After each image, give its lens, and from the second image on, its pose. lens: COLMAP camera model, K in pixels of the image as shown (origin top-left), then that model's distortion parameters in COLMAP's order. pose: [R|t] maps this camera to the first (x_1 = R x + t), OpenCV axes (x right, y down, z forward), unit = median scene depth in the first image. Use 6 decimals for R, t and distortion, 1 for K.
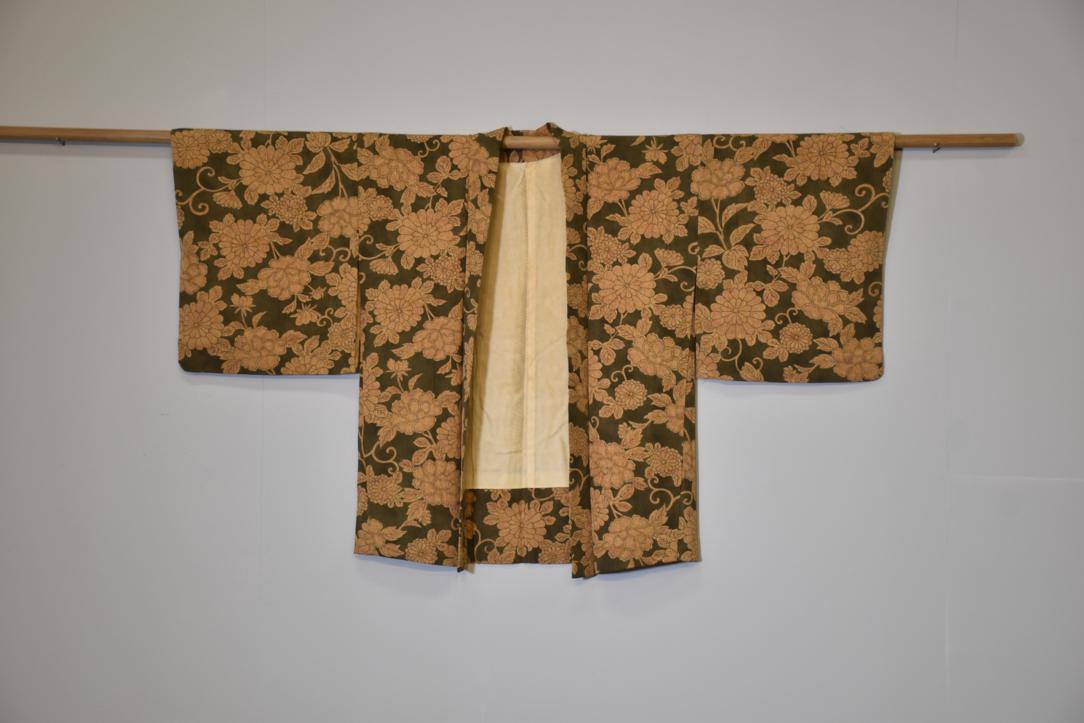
lens RADIAL K [[2333.5, 0, 544.5], [0, 2333.5, 362.9], [0, 0, 1]] dist [0.490160, 0.000000]
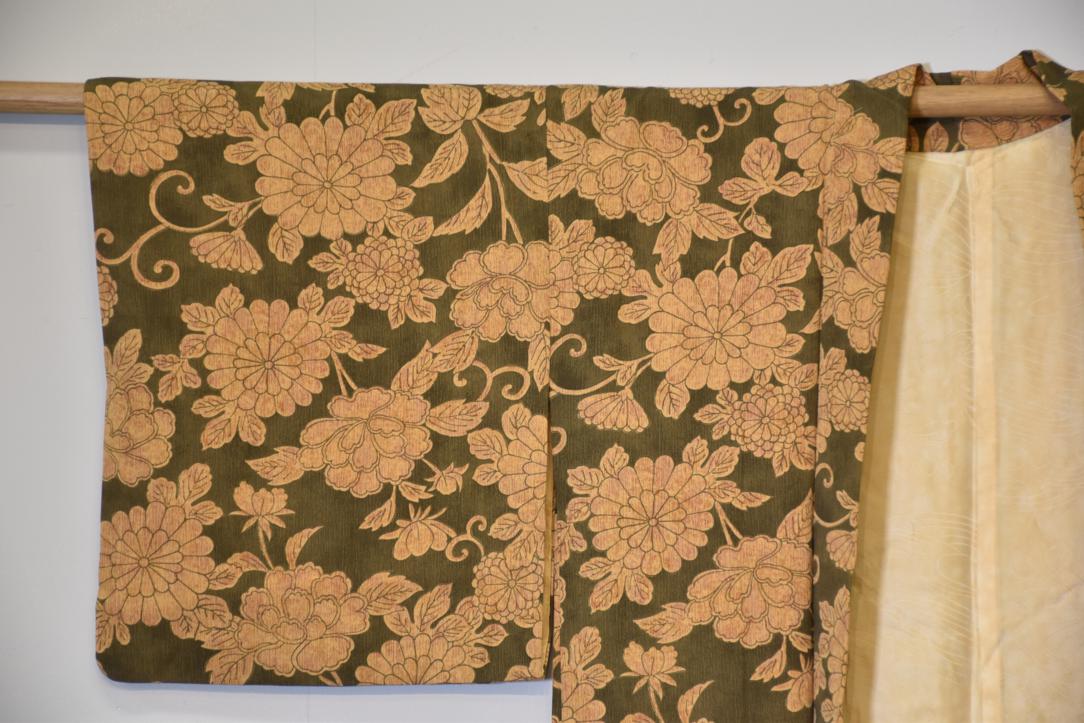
lens RADIAL K [[3875.8, 0, 545.5], [0, 3875.8, 364.5], [0, 0, 1]] dist [1.207458, 0.000000]
pose [[0.999744, -0.004015, 0.022265, -0.095251], [0.005491, 0.997763, -0.066631, -0.004803], [-0.021948, 0.066737, 0.997529, 0.332921]]
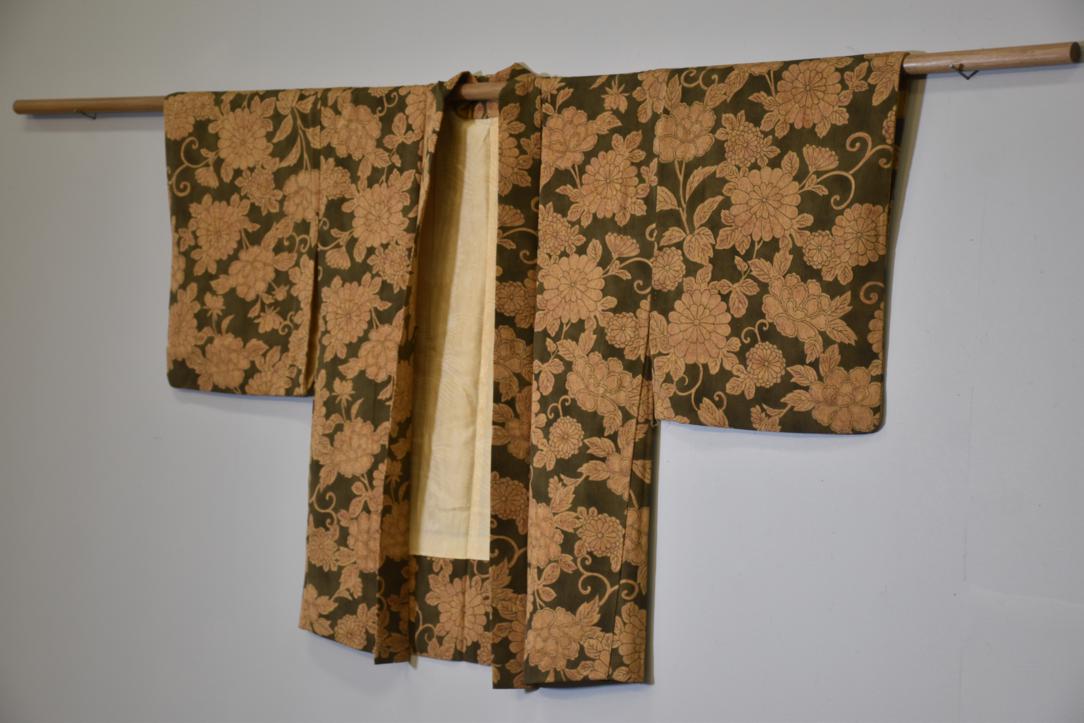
lens RADIAL K [[2388.5, 0, 542.9], [0, 2388.5, 366.1], [0, 0, 1]] dist [0.516306, 0.000000]
pose [[0.800589, 0.028153, -0.598552, 0.462390], [-0.046874, 0.998777, -0.015718, 0.003631], [0.597377, 0.040640, 0.800930, 0.406651]]
